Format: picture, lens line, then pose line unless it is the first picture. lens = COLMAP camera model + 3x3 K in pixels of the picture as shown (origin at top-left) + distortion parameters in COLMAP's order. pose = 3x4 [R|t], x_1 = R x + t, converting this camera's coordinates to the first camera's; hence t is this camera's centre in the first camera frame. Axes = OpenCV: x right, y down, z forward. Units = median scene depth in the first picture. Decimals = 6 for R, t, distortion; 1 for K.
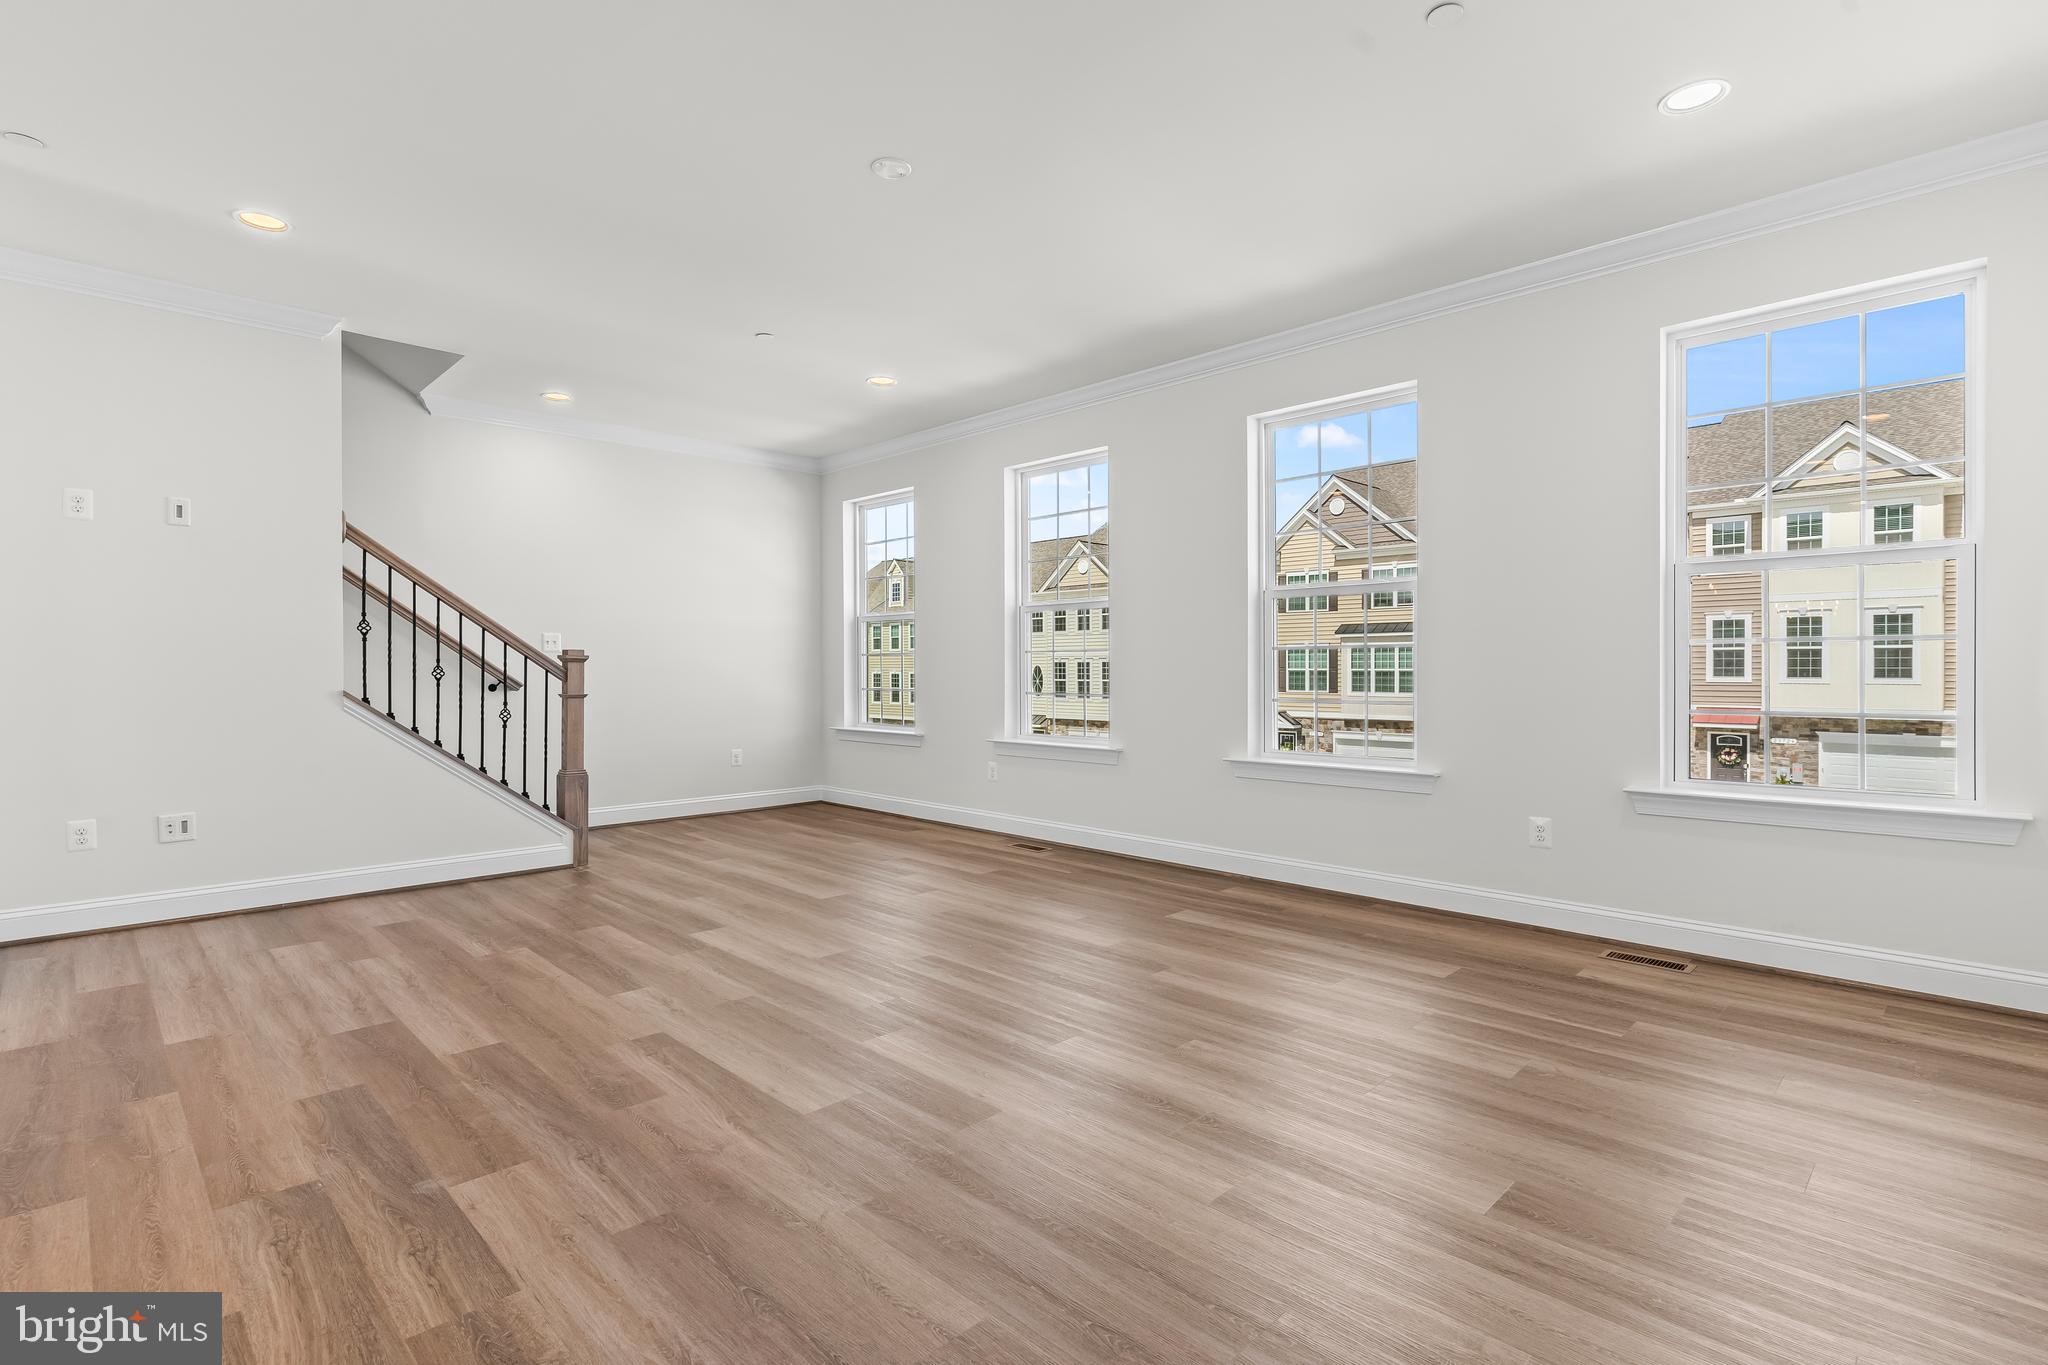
lens RADIAL K [[976.8, 0, 1024.0], [0, 976.8, 682.5], [0, 0, 1]] dist [0.001480, 0.000309]
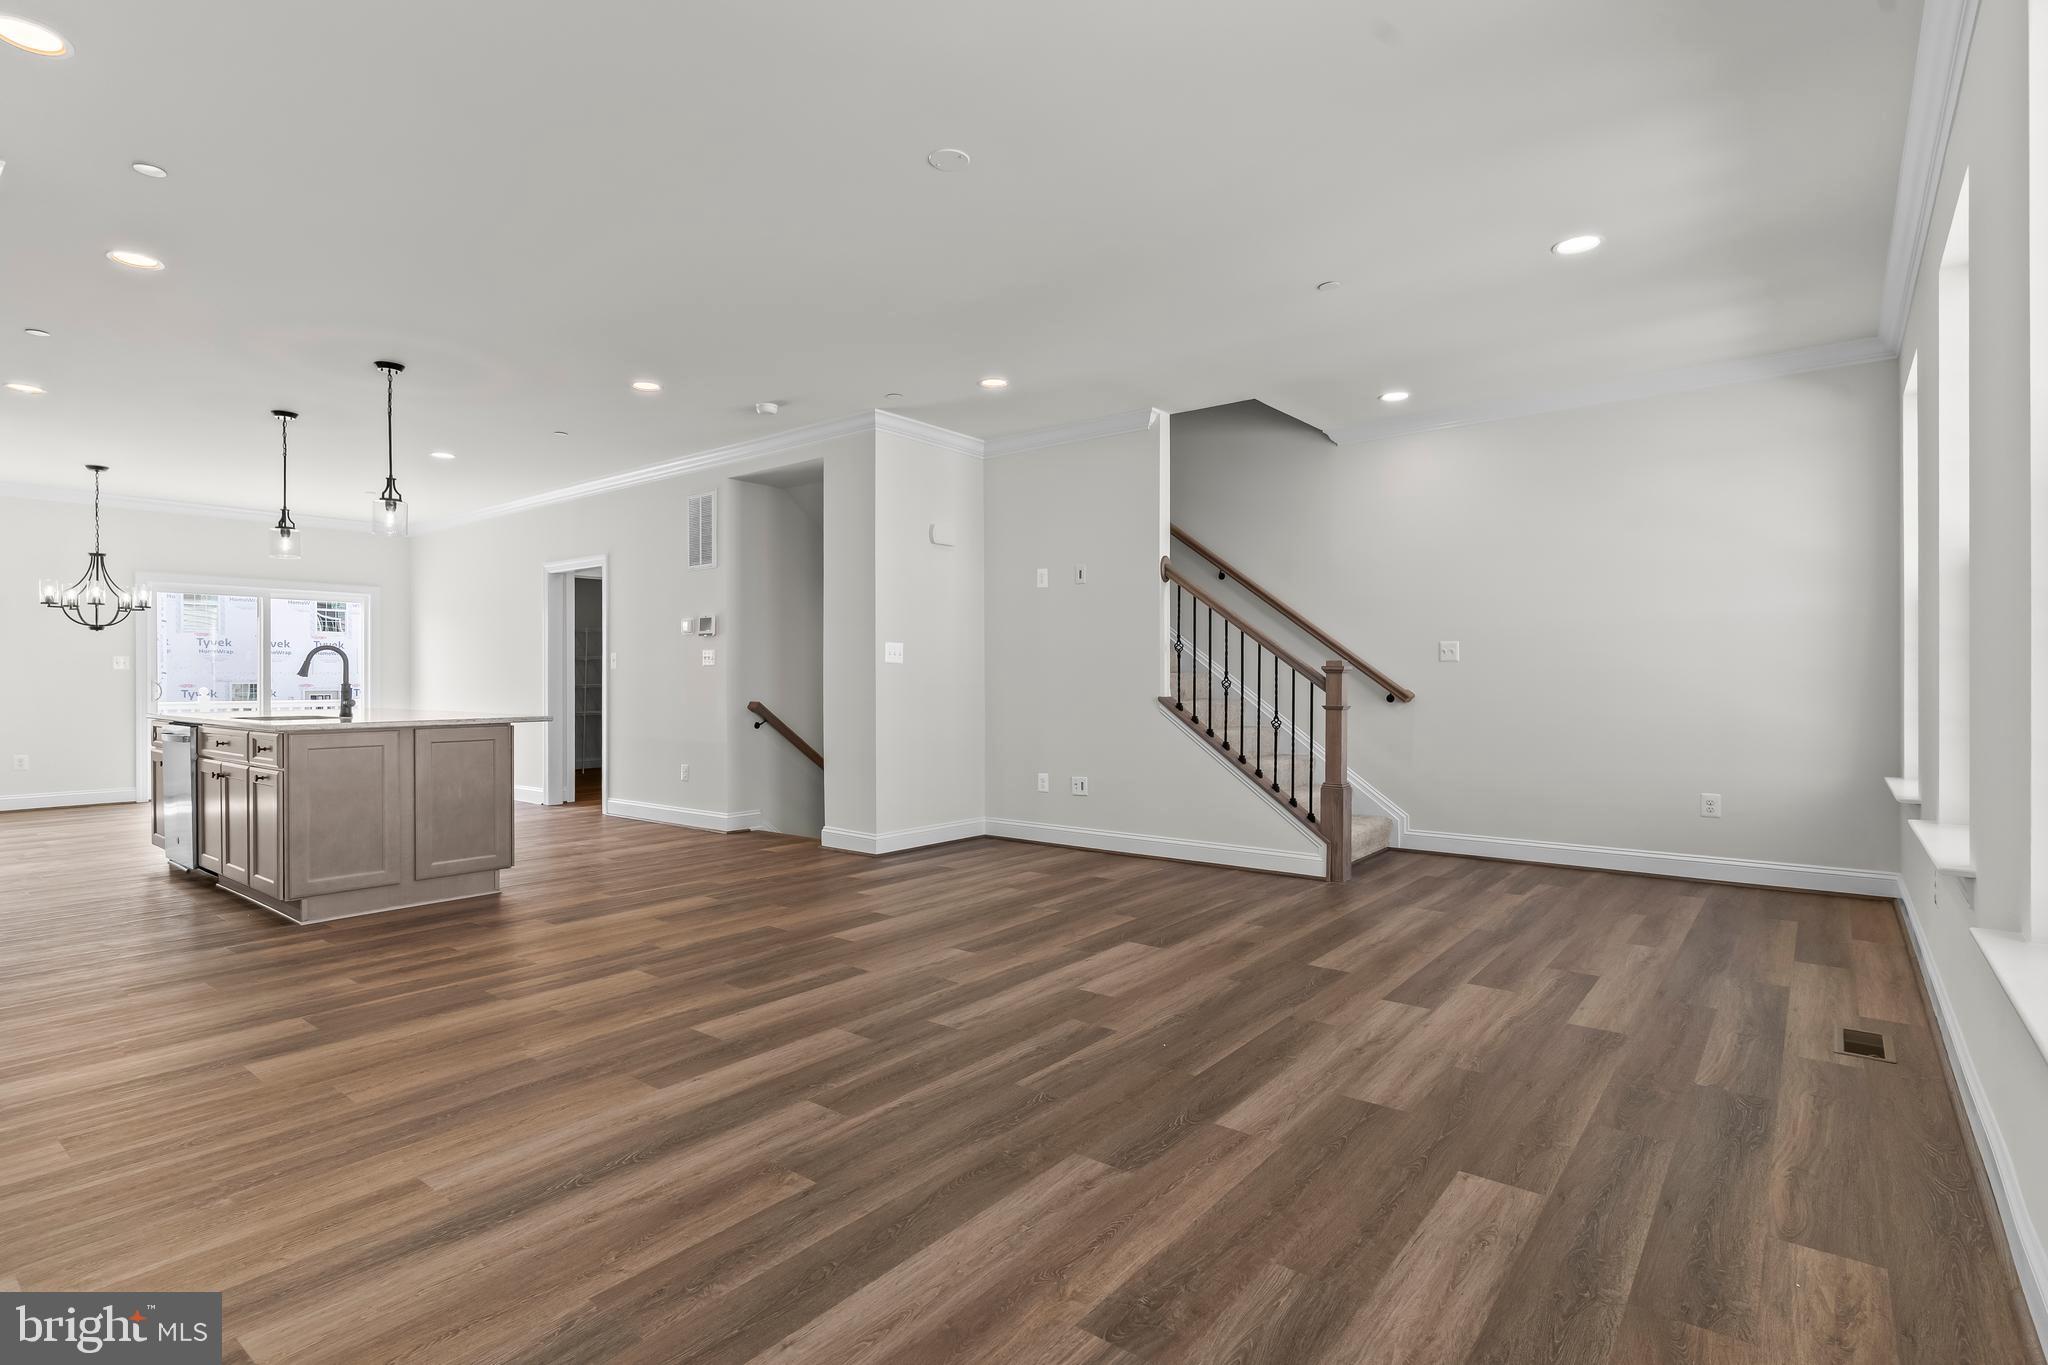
lens RADIAL K [[1005.6, 0, 1014.0], [0, 1005.6, 678.1], [0, 0, 1]] dist [0.003271, 0.000032]
pose [[0.108997, -0.000976, -0.994042, 0.509363], [-0.012902, 0.999914, -0.002396, -0.009165], [0.993958, 0.013087, 0.108975, 0.569419]]
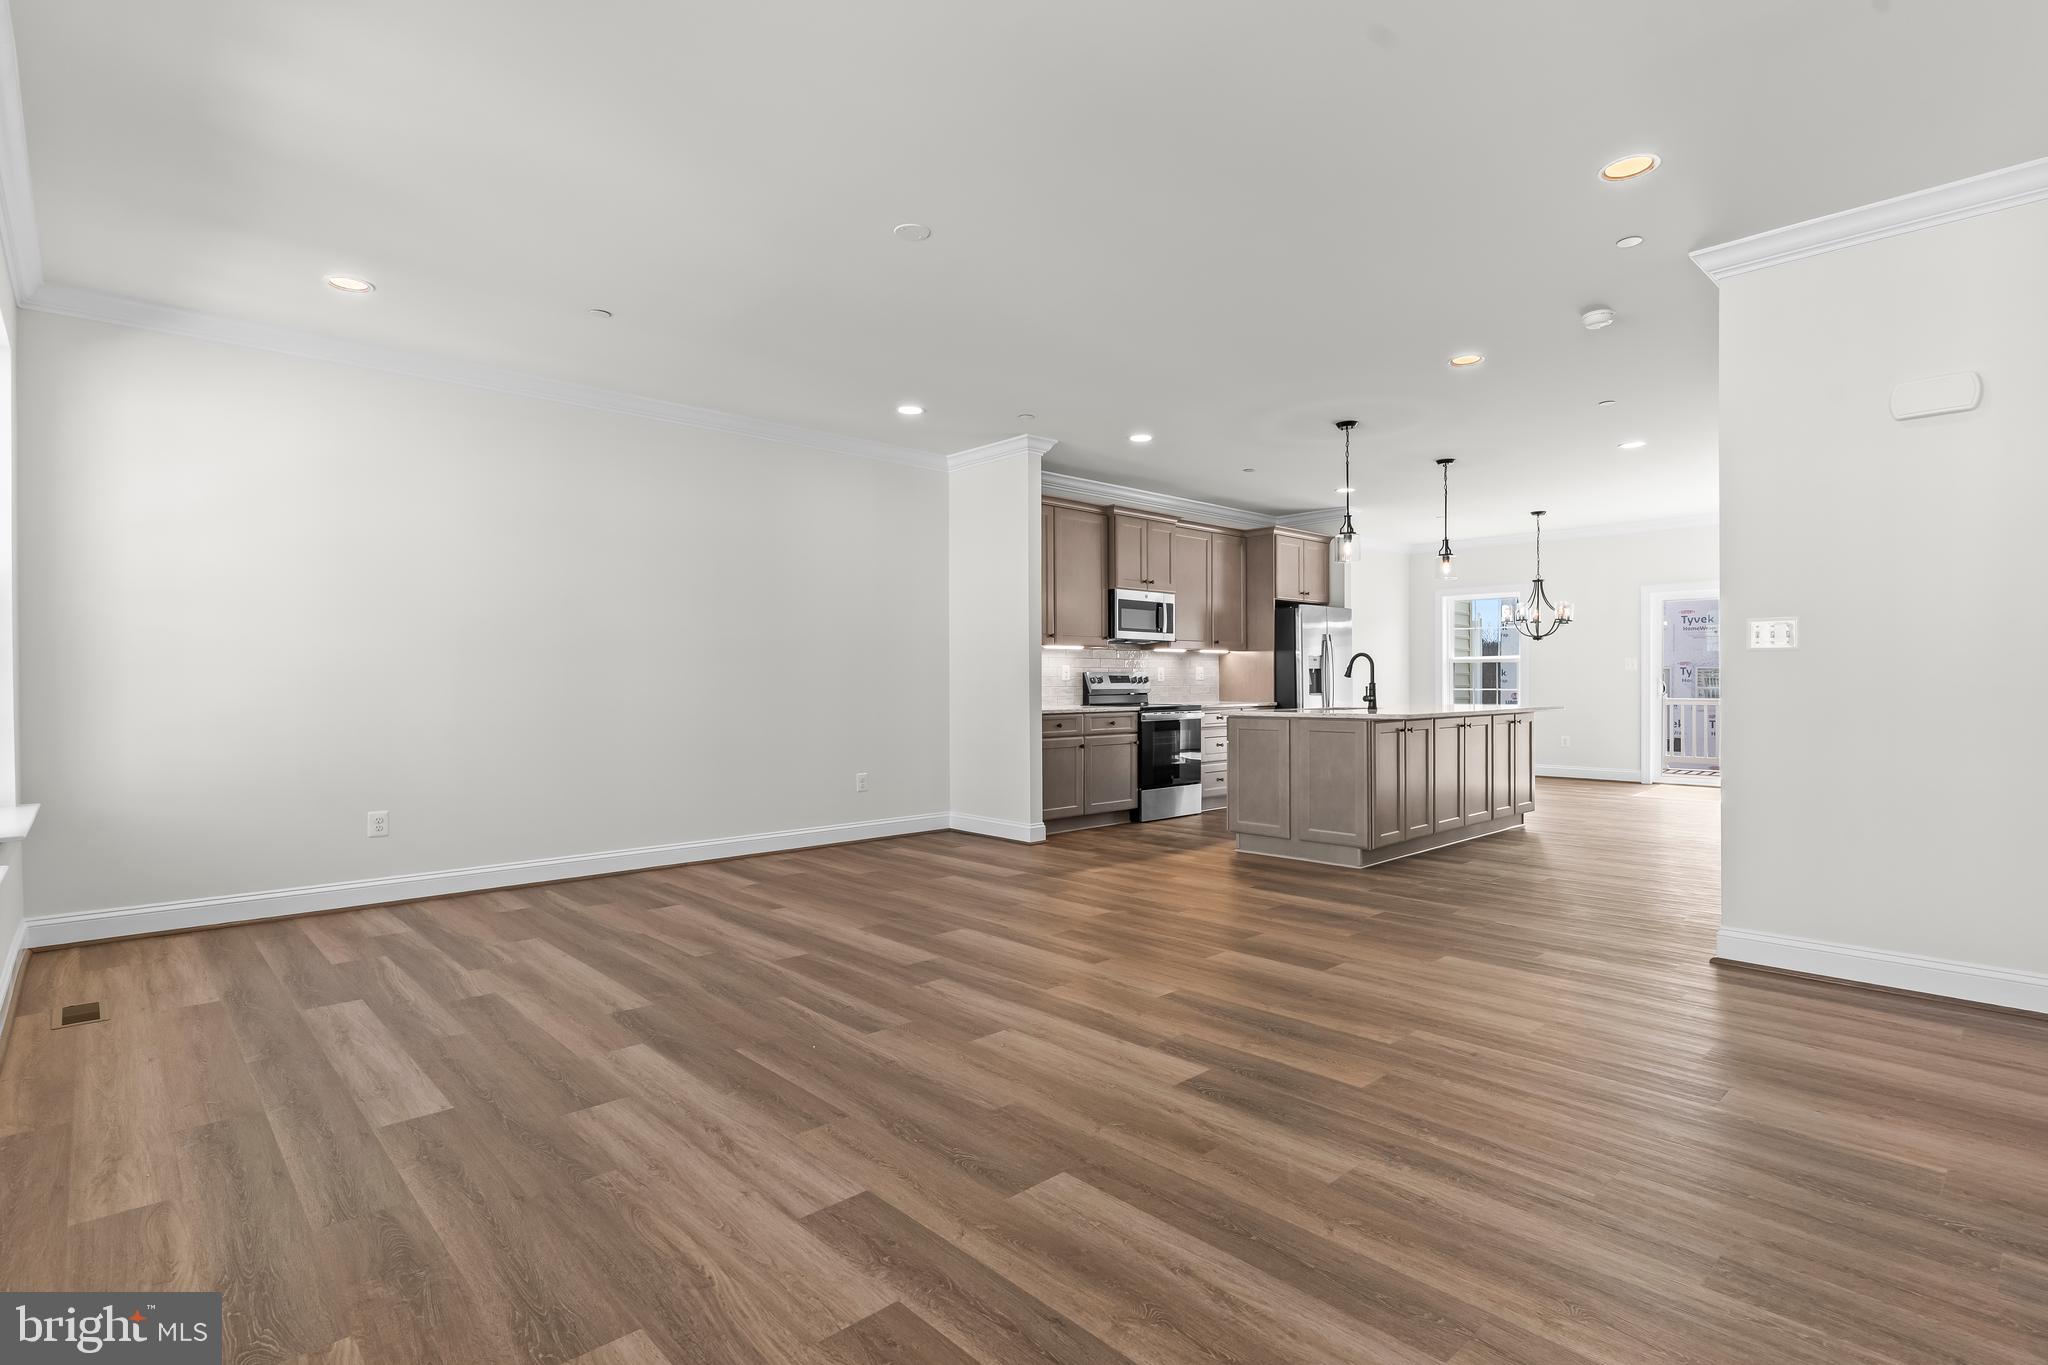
lens RADIAL K [[985.9, 0, 1017.1], [0, 985.9, 680.7], [0, 0, 1]] dist [-0.000609, -0.001232]
pose [[-0.999309, 0.005350, 0.036778, -0.174960], [0.005837, 0.999897, 0.013135, -0.018711], [-0.036704, 0.013341, -0.999237, 1.262281]]
